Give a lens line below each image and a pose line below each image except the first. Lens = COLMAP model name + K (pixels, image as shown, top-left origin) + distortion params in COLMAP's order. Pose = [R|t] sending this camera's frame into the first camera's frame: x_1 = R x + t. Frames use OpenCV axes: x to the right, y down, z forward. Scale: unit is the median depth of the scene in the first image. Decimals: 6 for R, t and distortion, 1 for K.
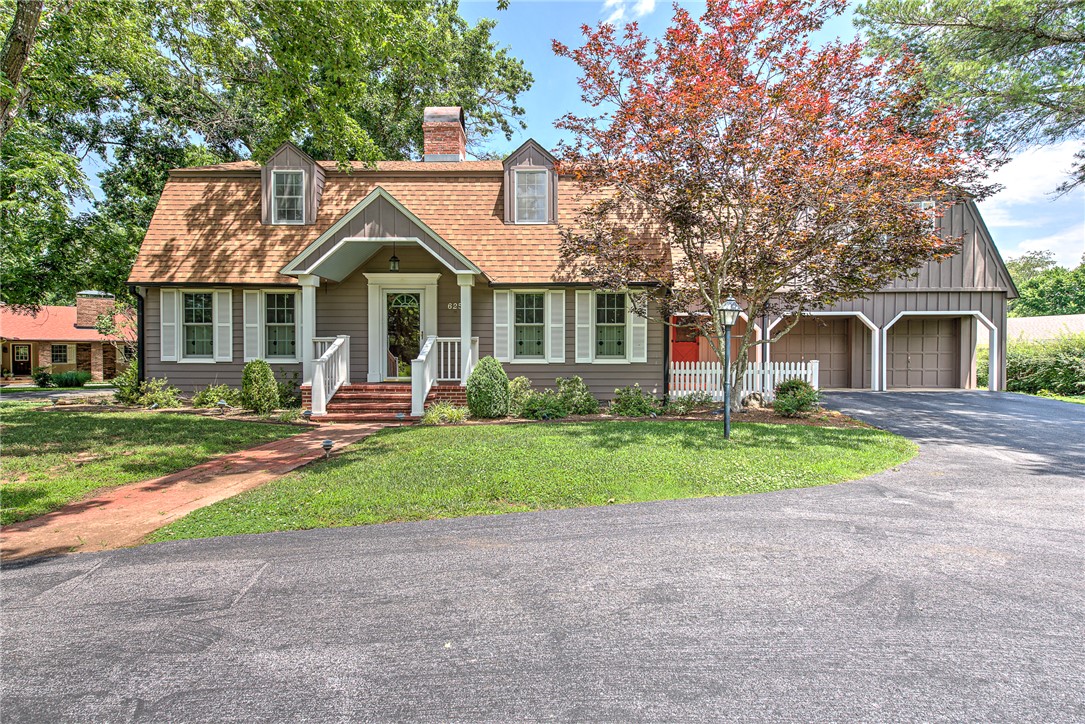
lens RADIAL K [[541.0, 0, 537.0], [0, 541.0, 361.5], [0, 0, 1]] dist [0.009158, 0.000622]
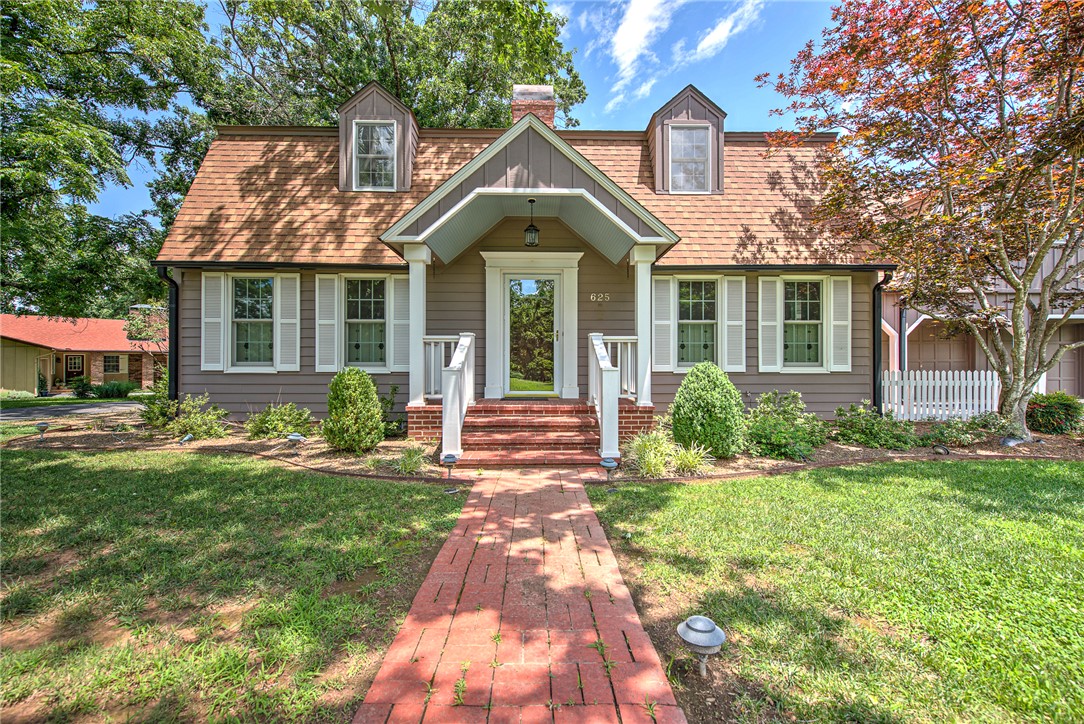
lens RADIAL K [[444.7, 0, 542.0], [0, 444.7, 362.0], [0, 0, 1]] dist [0.000483, -0.000235]
pose [[0.999416, -0.000228, 0.034159, -0.252204], [0.000916, 0.999797, -0.020104, 0.000482], [-0.034147, 0.020124, 0.999214, 0.382986]]
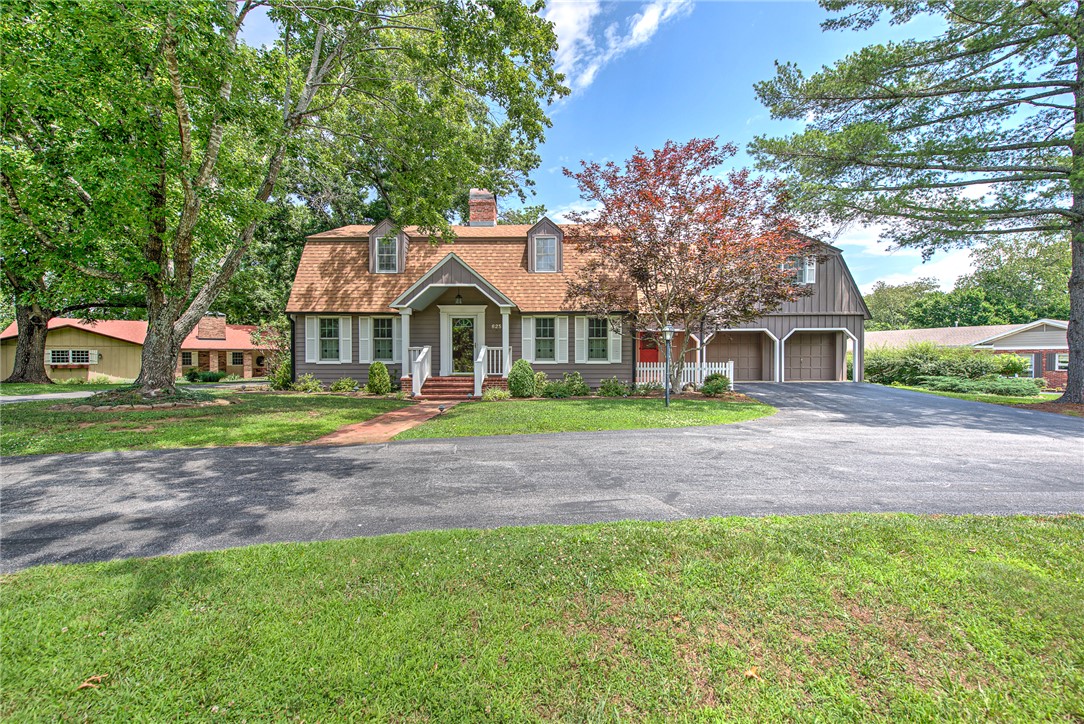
lens RADIAL K [[431.8, 0, 539.5], [0, 431.8, 365.1], [0, 0, 1]] dist [-0.002779, -0.000646]
pose [[0.999989, -0.002316, 0.004111, -0.034529], [0.002308, 0.999995, 0.001932, 0.005057], [-0.004115, -0.001922, 0.999990, -0.224237]]
